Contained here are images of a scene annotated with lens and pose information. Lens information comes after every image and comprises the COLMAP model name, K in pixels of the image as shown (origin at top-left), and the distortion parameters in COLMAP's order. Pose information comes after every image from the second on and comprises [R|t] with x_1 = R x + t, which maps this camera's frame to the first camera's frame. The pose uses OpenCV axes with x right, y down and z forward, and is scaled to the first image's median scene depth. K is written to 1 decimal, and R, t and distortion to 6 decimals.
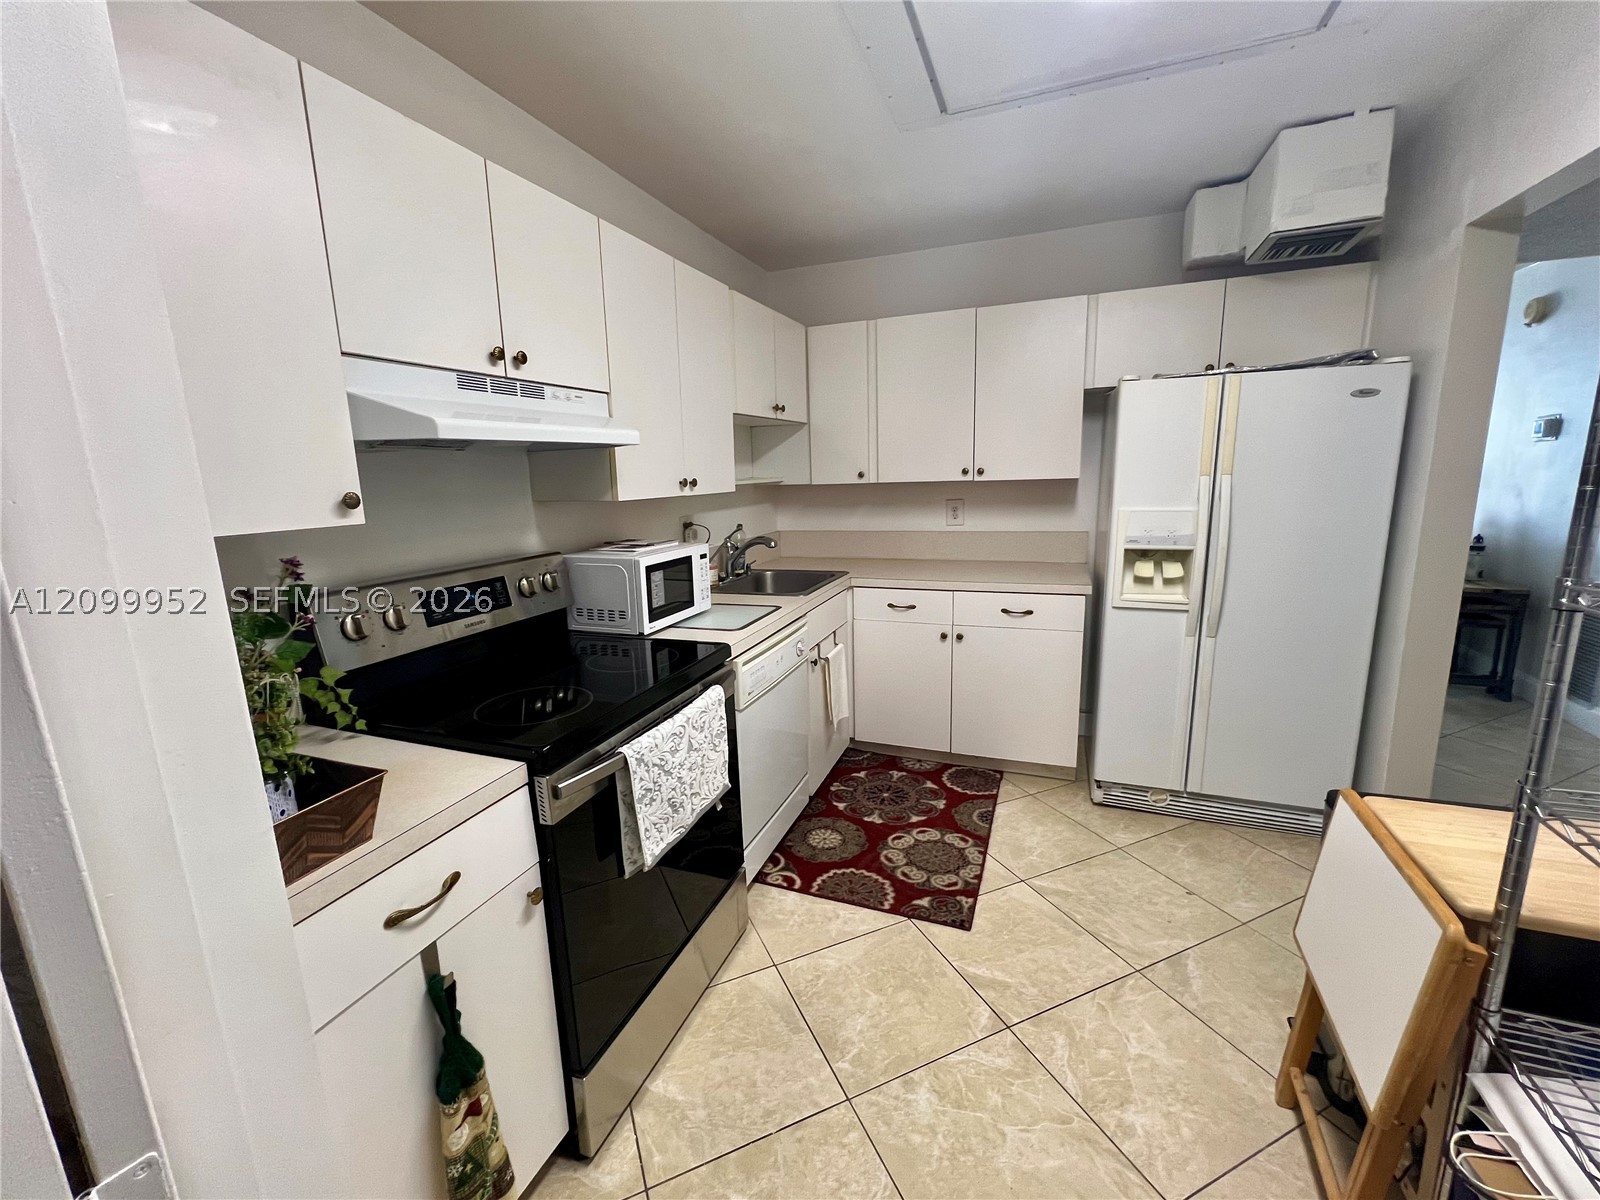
lens RADIAL K [[640.6, 0, 802.6], [0, 640.6, 597.9], [0, 0, 1]] dist [-0.001411, 0.000244]
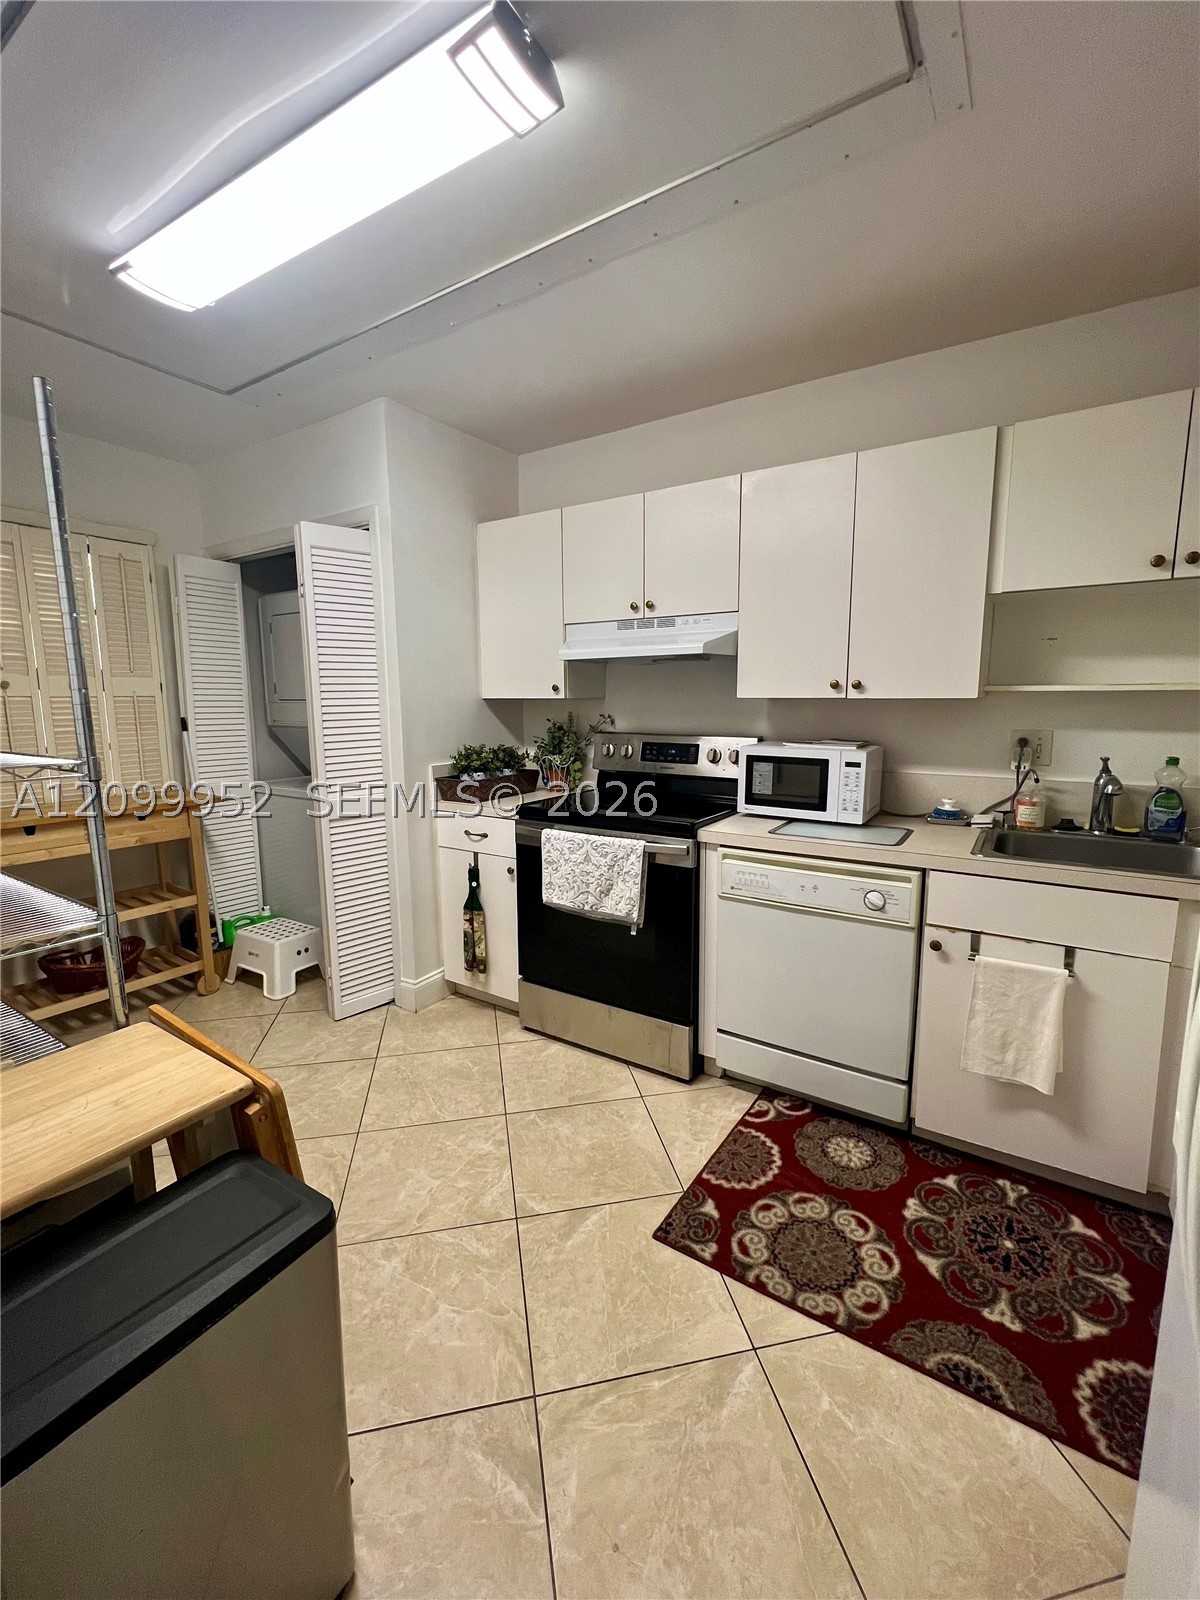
lens RADIAL K [[649.8, 0, 606.7], [0, 649.8, 800.5], [0, 0, 1]] dist [-0.019496, 0.000383]
pose [[-0.181464, 0.185492, -0.965745, 0.889523], [-0.183001, 0.958526, 0.218492, -0.167957], [0.966220, 0.216381, -0.139993, 0.869298]]
